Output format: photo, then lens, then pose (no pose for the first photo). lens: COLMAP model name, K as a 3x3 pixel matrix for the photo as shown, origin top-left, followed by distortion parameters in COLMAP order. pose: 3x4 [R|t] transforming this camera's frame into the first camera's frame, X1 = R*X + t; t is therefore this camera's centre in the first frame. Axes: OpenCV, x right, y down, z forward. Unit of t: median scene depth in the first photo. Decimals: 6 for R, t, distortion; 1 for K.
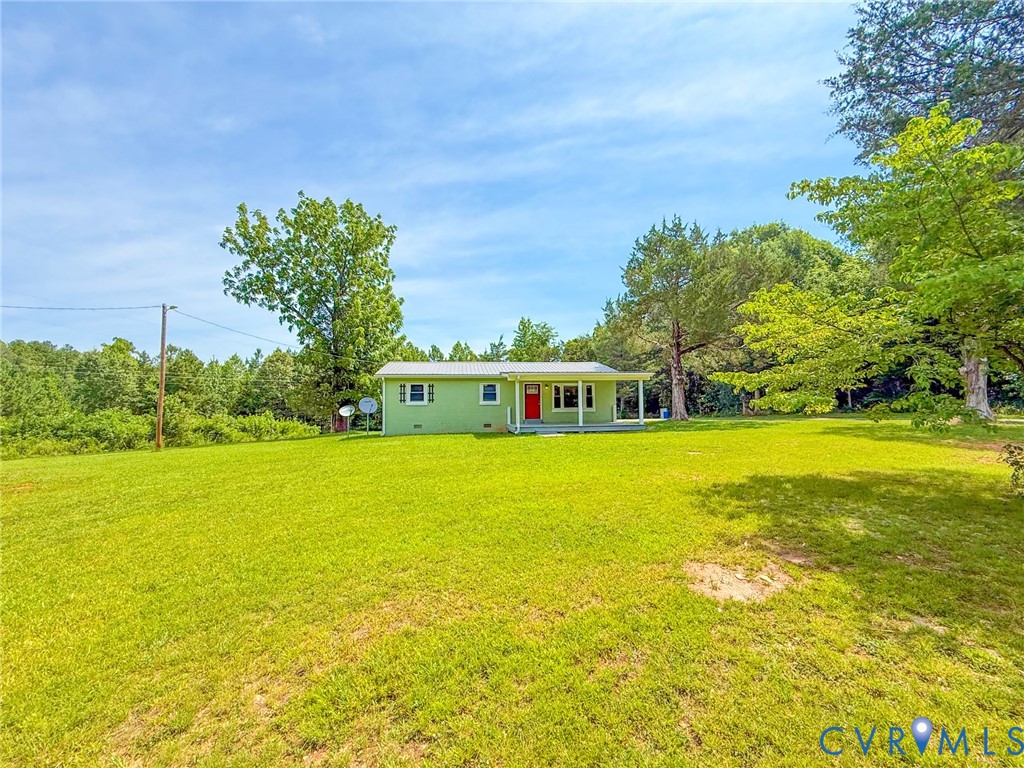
lens RADIAL K [[409.6, 0, 510.3], [0, 409.6, 381.9], [0, 0, 1]] dist [-0.001022, -0.000042]
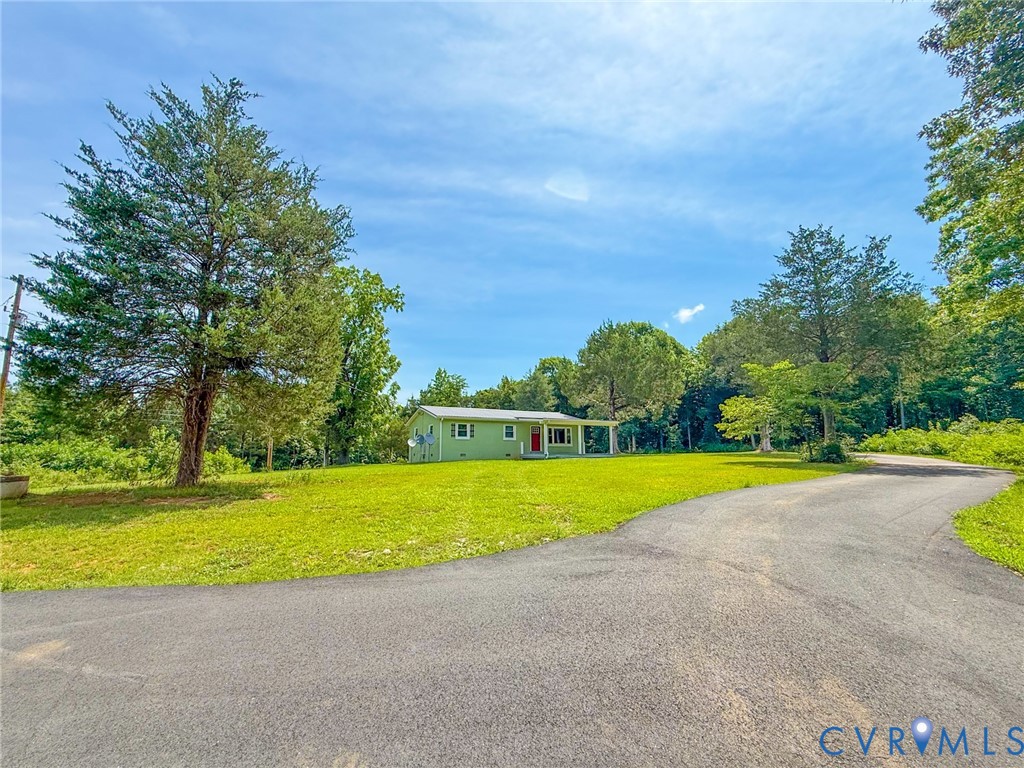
lens RADIAL K [[409.6, 0, 510.3], [0, 409.6, 381.9], [0, 0, 1]] dist [-0.001022, -0.000042]
pose [[0.937014, 0.067985, 0.342611, -0.535112], [-0.029481, 0.992768, -0.116369, 0.019586], [-0.348044, 0.098939, 0.932243, -0.336752]]
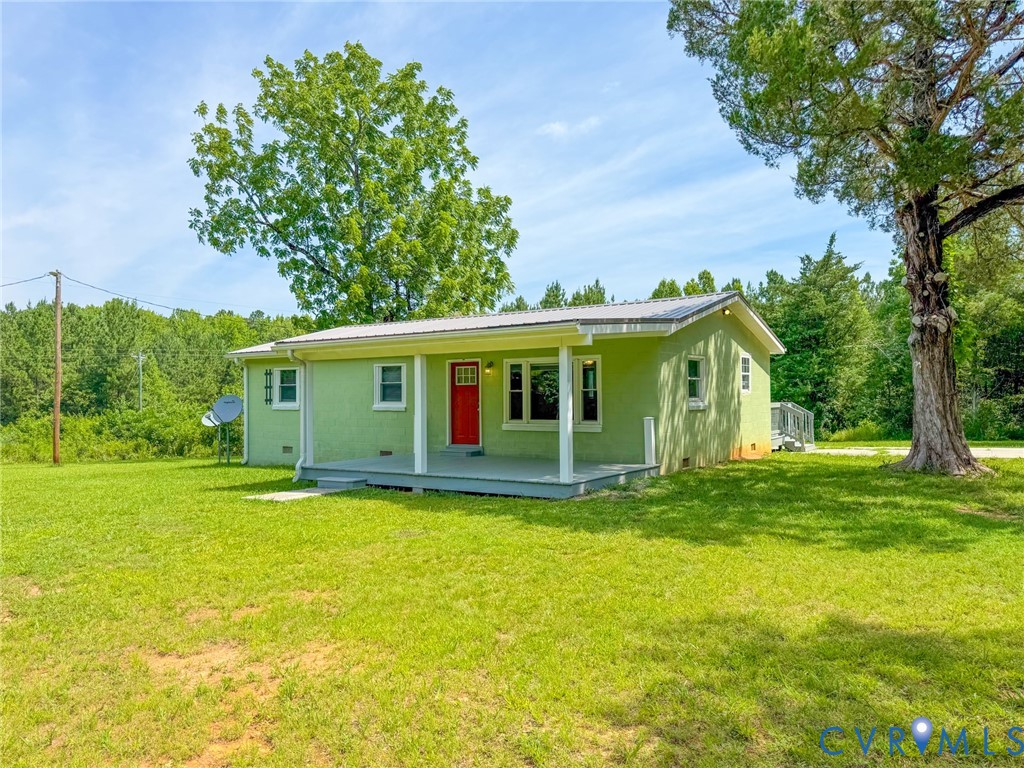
lens RADIAL K [[708.4, 0, 517.6], [0, 708.4, 381.1], [0, 0, 1]] dist [0.064699, 0.000351]
pose [[0.754533, -0.009603, -0.656192, 0.568820], [0.043109, 0.998459, 0.034958, 0.001517], [0.654845, -0.054665, 0.753784, 0.482661]]
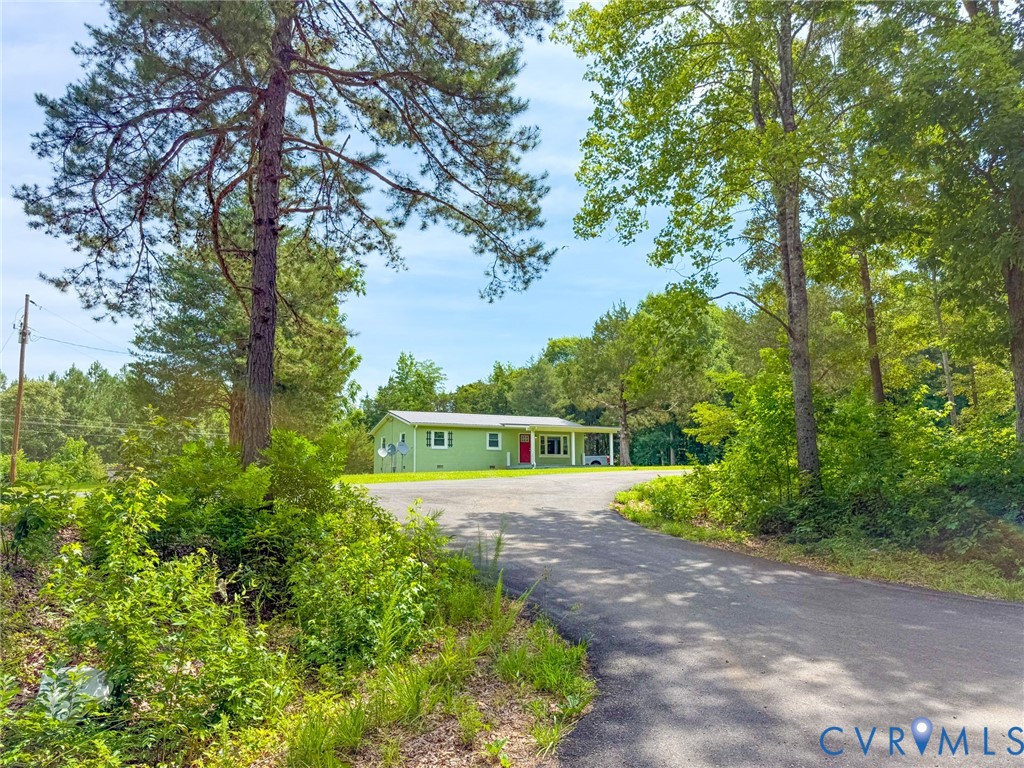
lens RADIAL K [[708.4, 0, 517.6], [0, 708.4, 381.1], [0, 0, 1]] dist [0.064699, 0.000351]
pose [[0.937953, 0.053937, 0.342541, -0.703550], [-0.024059, 0.995571, -0.090883, 0.039868], [-0.345926, 0.077003, 0.935097, -0.997054]]
